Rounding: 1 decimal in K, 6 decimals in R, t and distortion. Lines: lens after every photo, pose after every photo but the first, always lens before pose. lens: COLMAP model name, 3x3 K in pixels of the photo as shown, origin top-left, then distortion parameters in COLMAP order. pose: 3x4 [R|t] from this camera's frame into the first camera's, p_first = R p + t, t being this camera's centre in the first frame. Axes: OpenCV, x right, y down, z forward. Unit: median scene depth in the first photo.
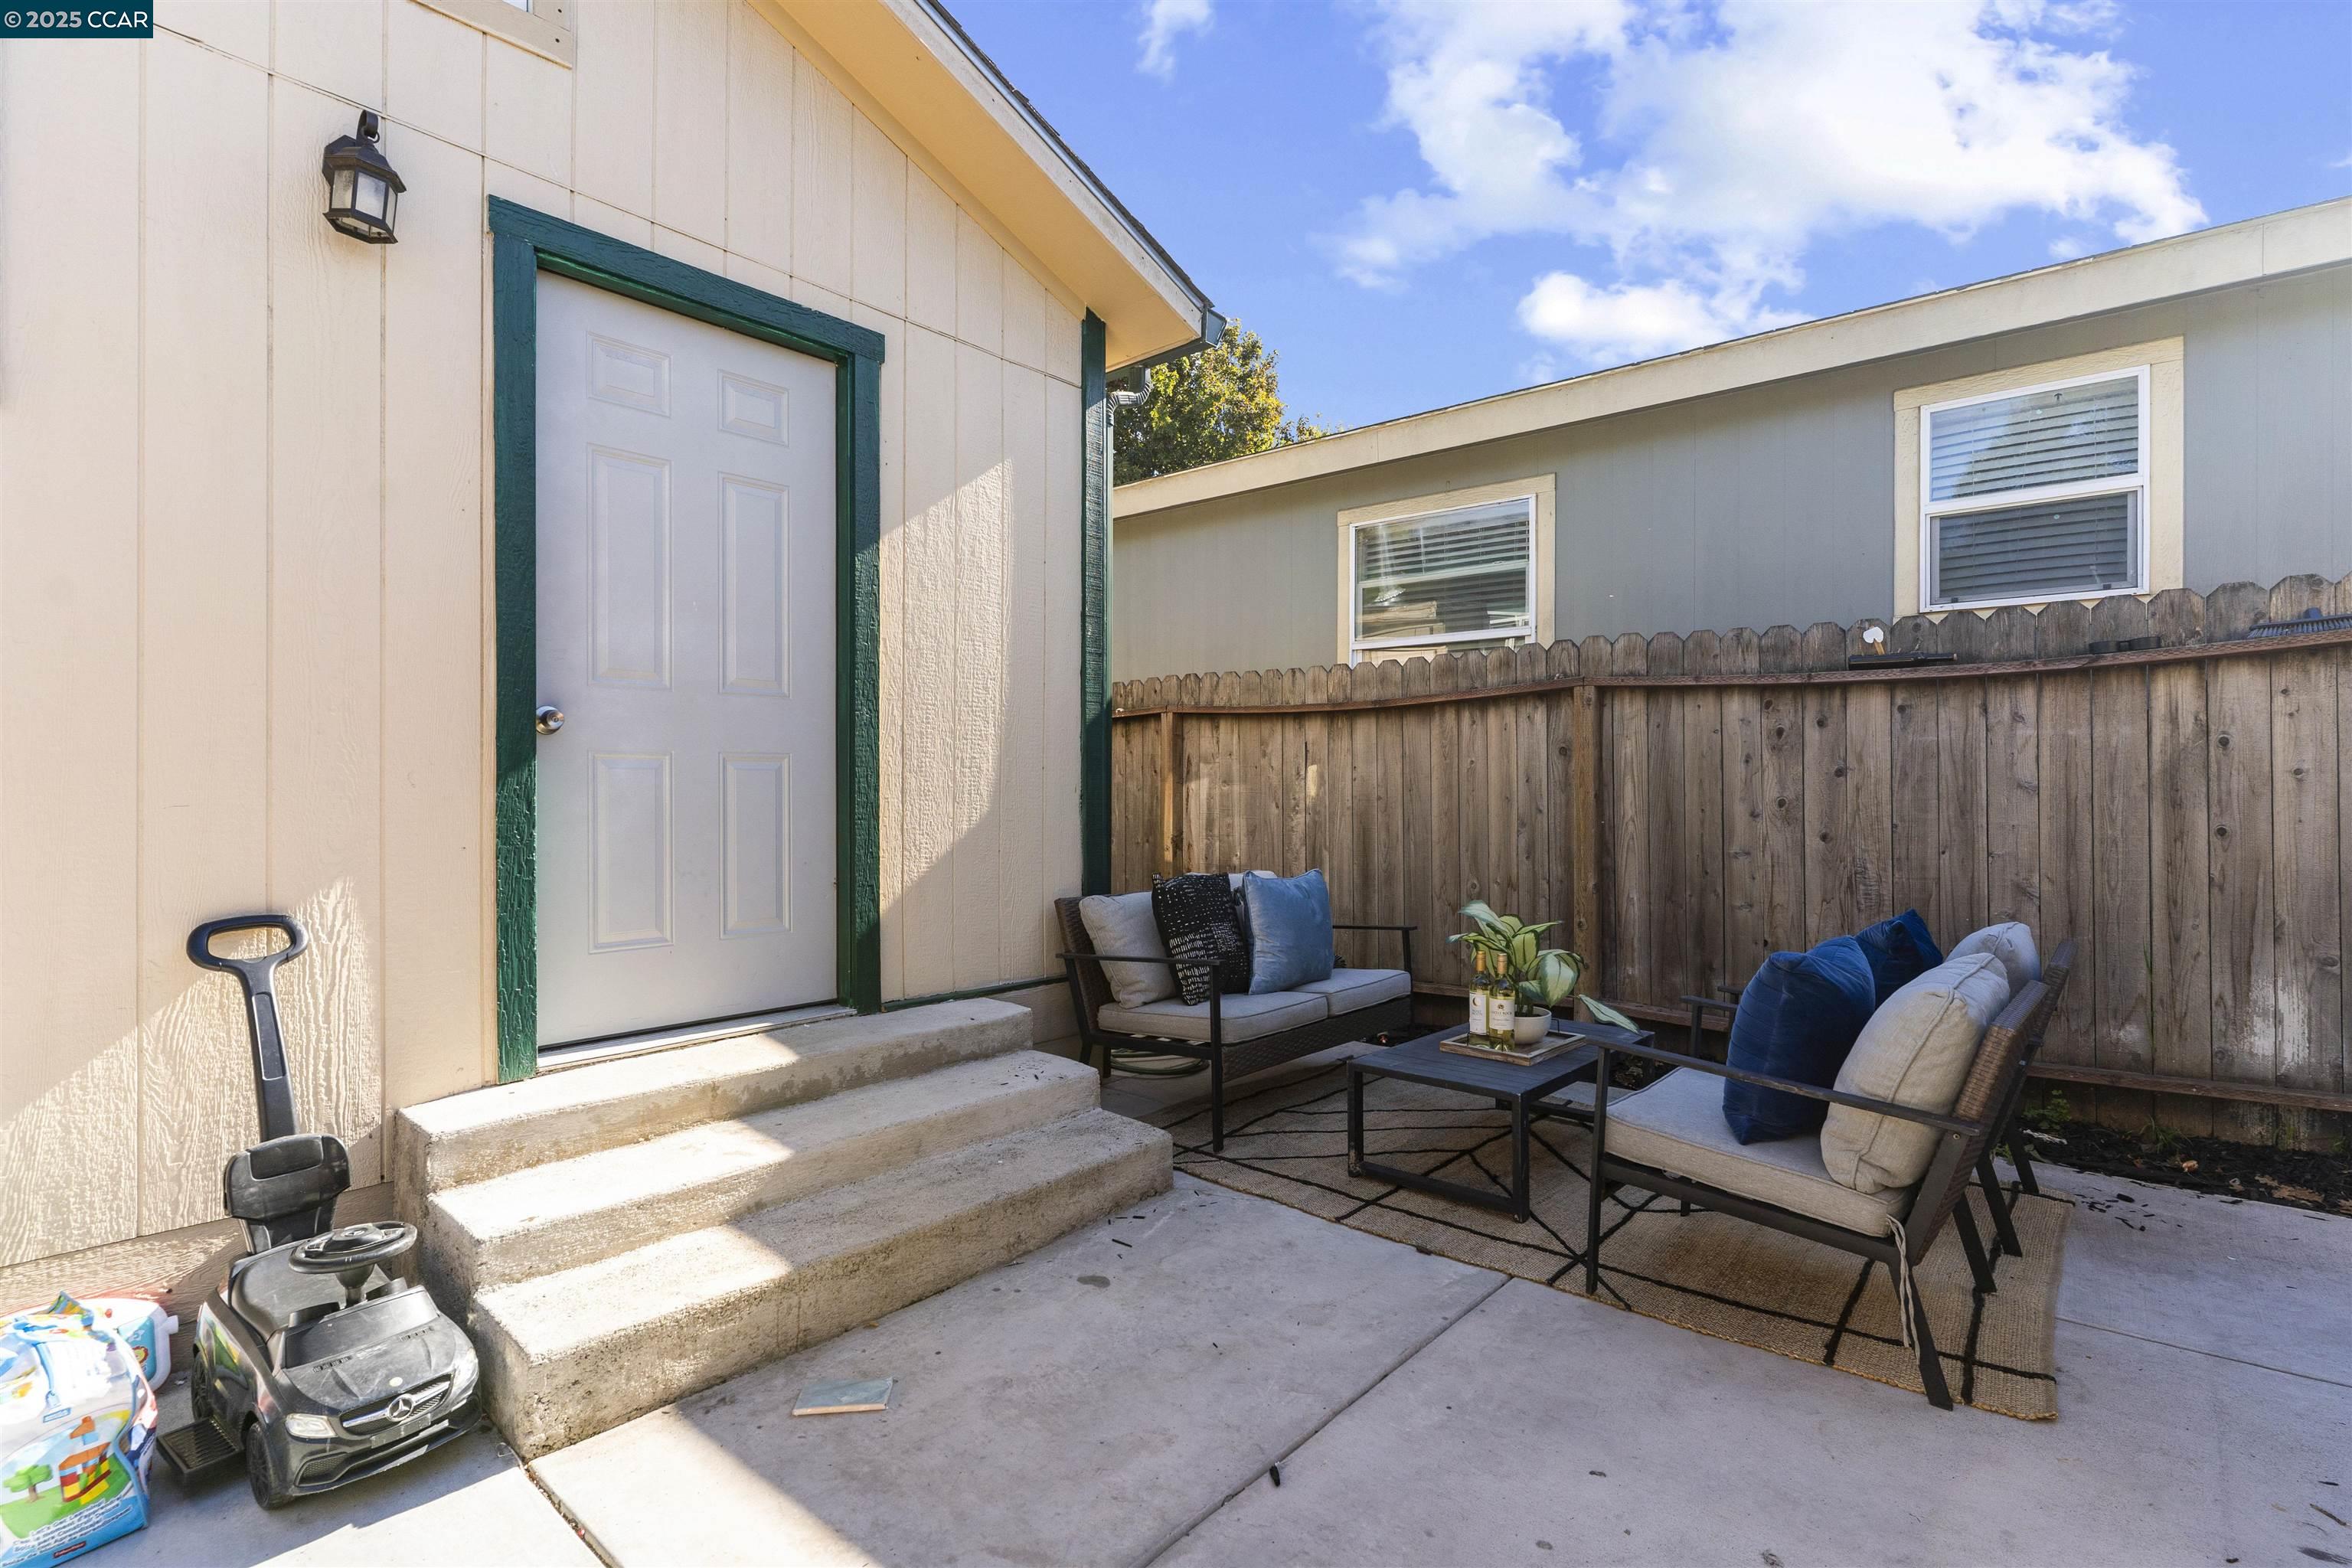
lens RADIAL K [[1122.1, 0, 1176.0], [0, 1122.1, 784.0], [0, 0, 1]] dist [0.000753, -0.000135]
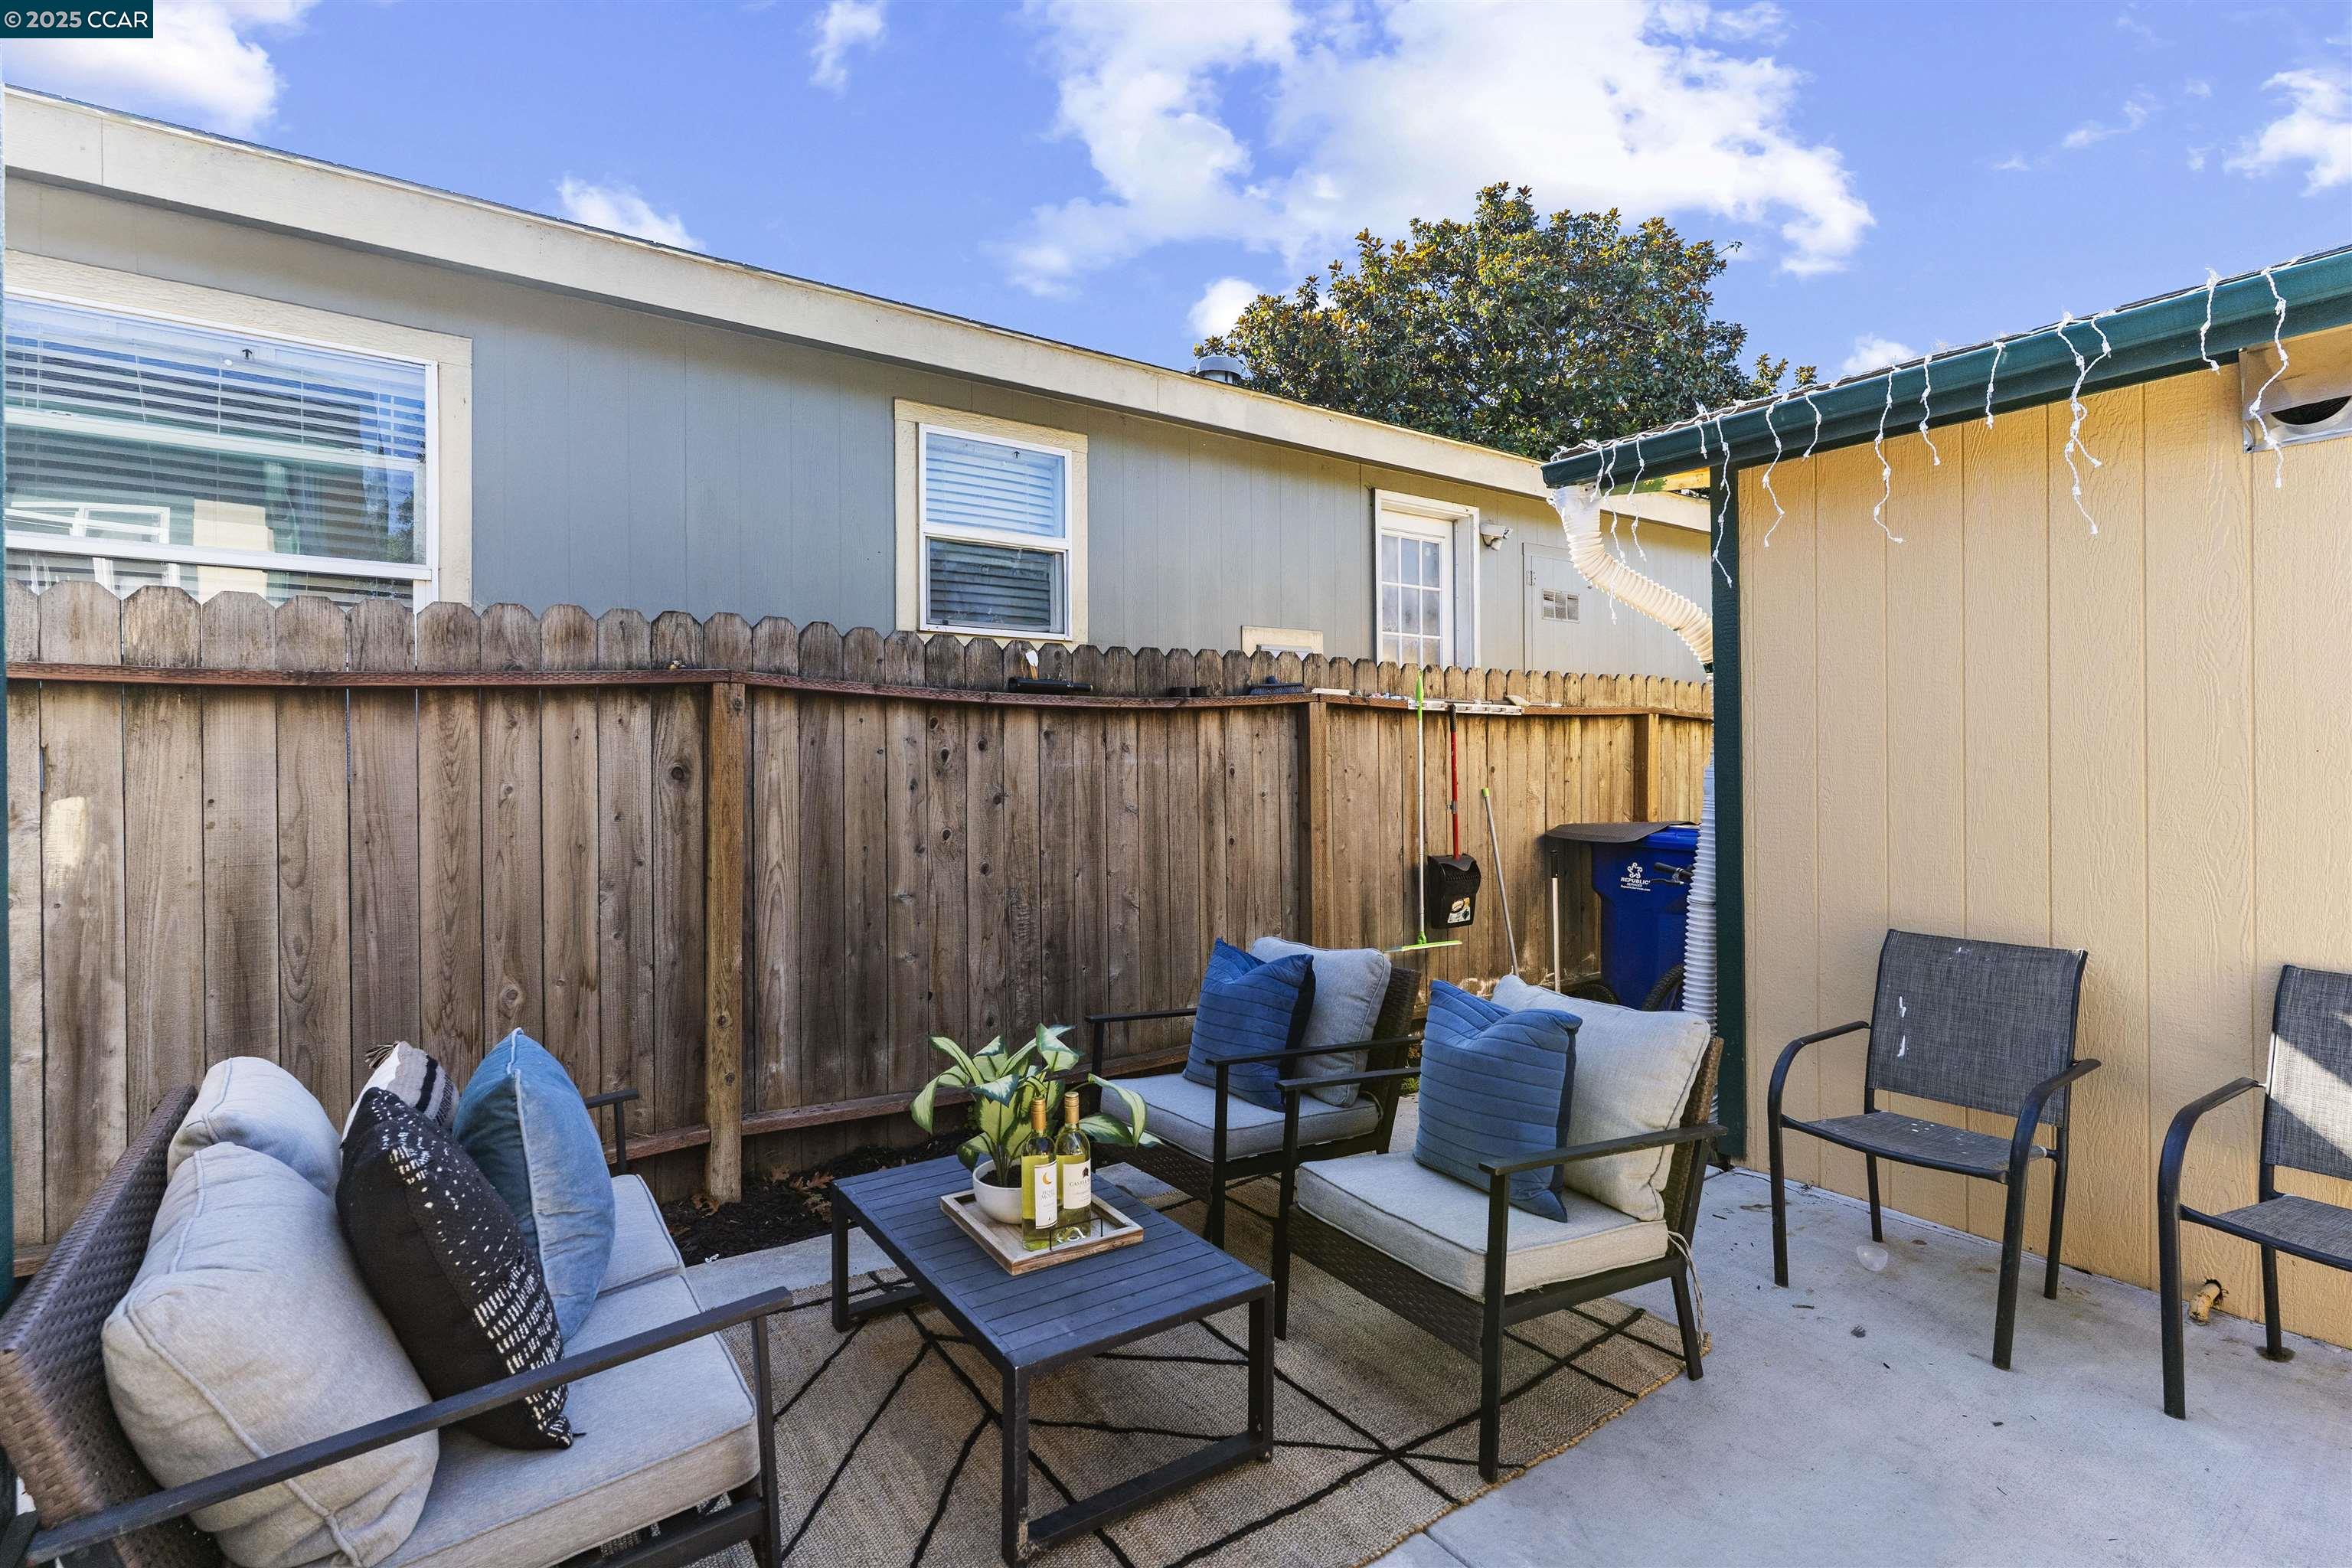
lens RADIAL K [[1122.1, 0, 1176.0], [0, 1122.1, 784.0], [0, 0, 1]] dist [0.000753, -0.000135]
pose [[0.251767, -0.018567, 0.967610, -0.300079], [0.003500, 0.999827, 0.018275, -0.042633], [-0.967782, -0.001214, 0.251788, 0.660068]]
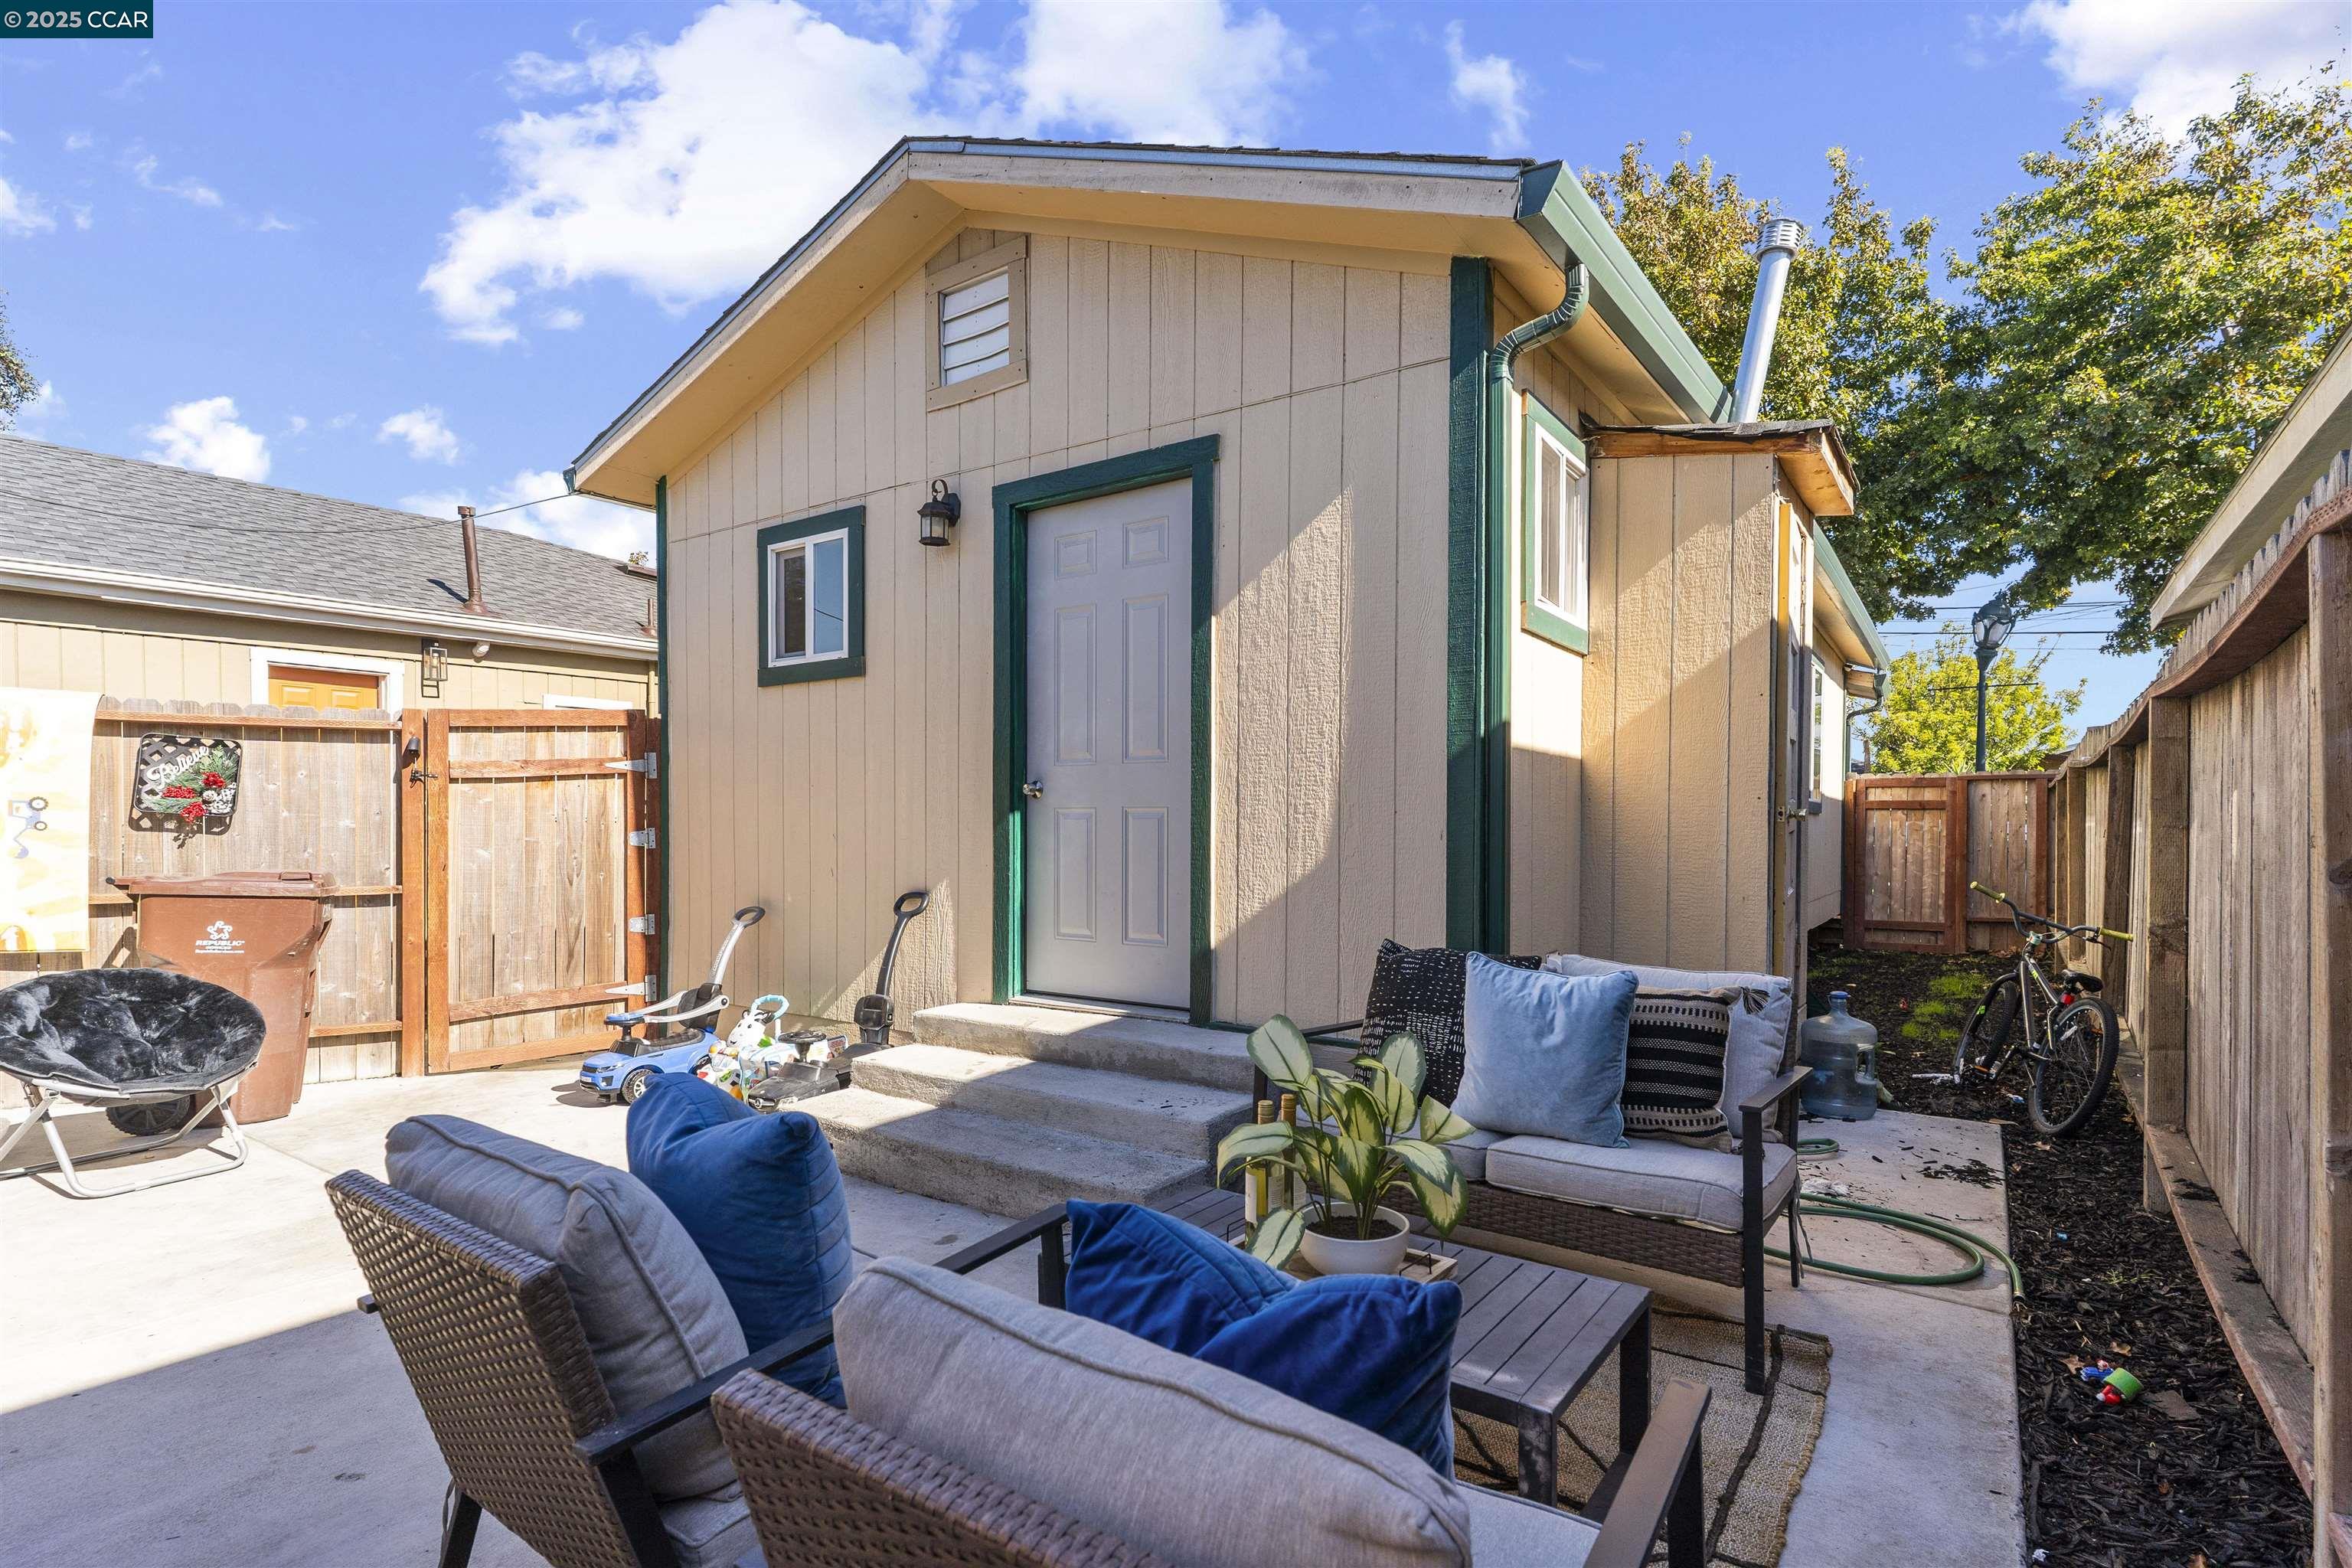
lens RADIAL K [[1157.0, 0, 1194.3], [0, 1157.0, 821.5], [0, 0, 1]] dist [0.004814, 0.000398]
pose [[0.096740, 0.004326, -0.995300, 0.804313], [0.004331, 0.999979, 0.004767, -0.012272], [0.995300, -0.004772, 0.096719, 0.765723]]
